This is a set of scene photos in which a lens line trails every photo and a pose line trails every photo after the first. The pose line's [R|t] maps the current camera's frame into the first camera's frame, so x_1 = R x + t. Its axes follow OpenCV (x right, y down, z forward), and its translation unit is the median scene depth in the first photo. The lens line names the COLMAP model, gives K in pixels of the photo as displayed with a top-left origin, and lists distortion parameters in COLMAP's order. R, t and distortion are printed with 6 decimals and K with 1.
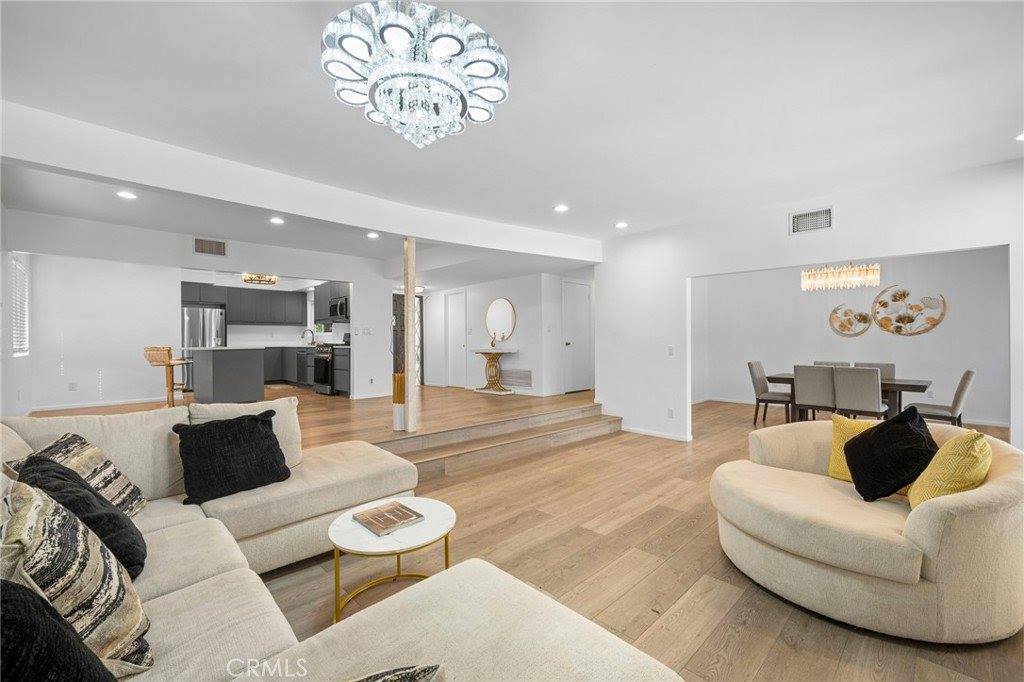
lens RADIAL K [[427.4, 0, 512.0], [0, 427.4, 341.0], [0, 0, 1]] dist [-0.001290, -0.000061]
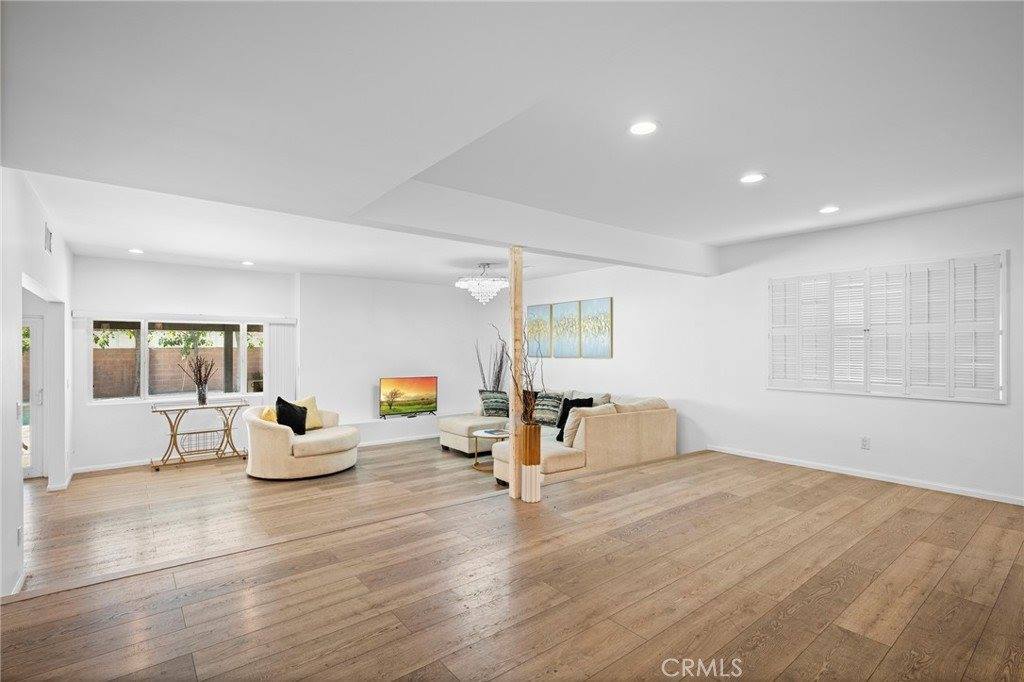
lens RADIAL K [[479.5, 0, 525.8], [0, 479.5, 341.6], [0, 0, 1]] dist [-0.002200, -0.000198]
pose [[-0.996344, 0.012643, 0.084489, -0.376934], [0.012617, 0.999920, -0.000848, -0.078543], [-0.084493, 0.000221, -0.996424, 2.073989]]
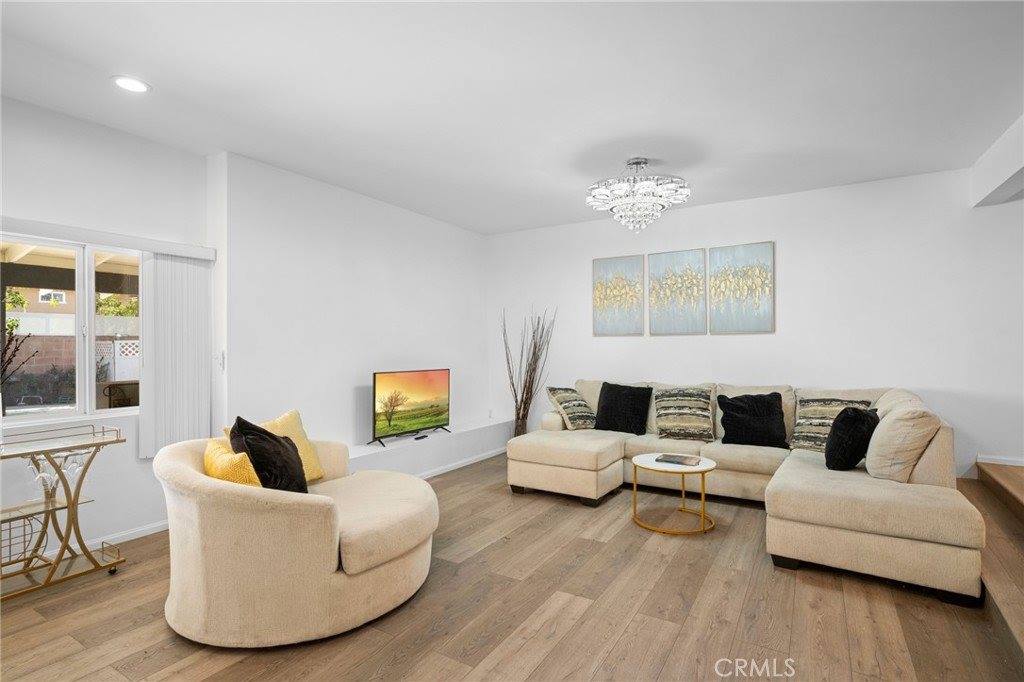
lens RADIAL K [[489.7, 0, 512.0], [0, 489.7, 341.0], [0, 0, 1]] dist [0.004633, 0.000494]
pose [[-0.967490, 0.011787, -0.252636, 0.368717], [0.010766, 0.999927, 0.005426, -0.009297], [0.252682, 0.002530, -0.967546, 1.309986]]
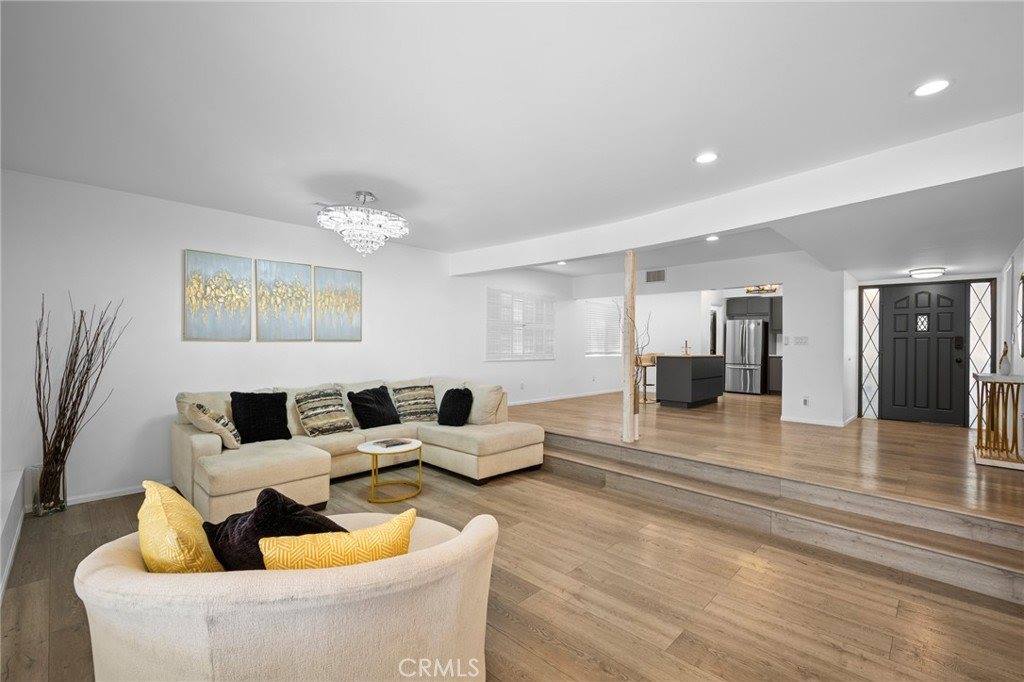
lens RADIAL K [[452.4, 0, 512.0], [0, 452.4, 341.0], [0, 0, 1]] dist [0.000105, -0.000060]
pose [[0.032797, -0.001191, -0.999461, 0.907192], [-0.016078, 0.999869, -0.001719, -0.022389], [0.999333, 0.016126, 0.032774, 0.760468]]
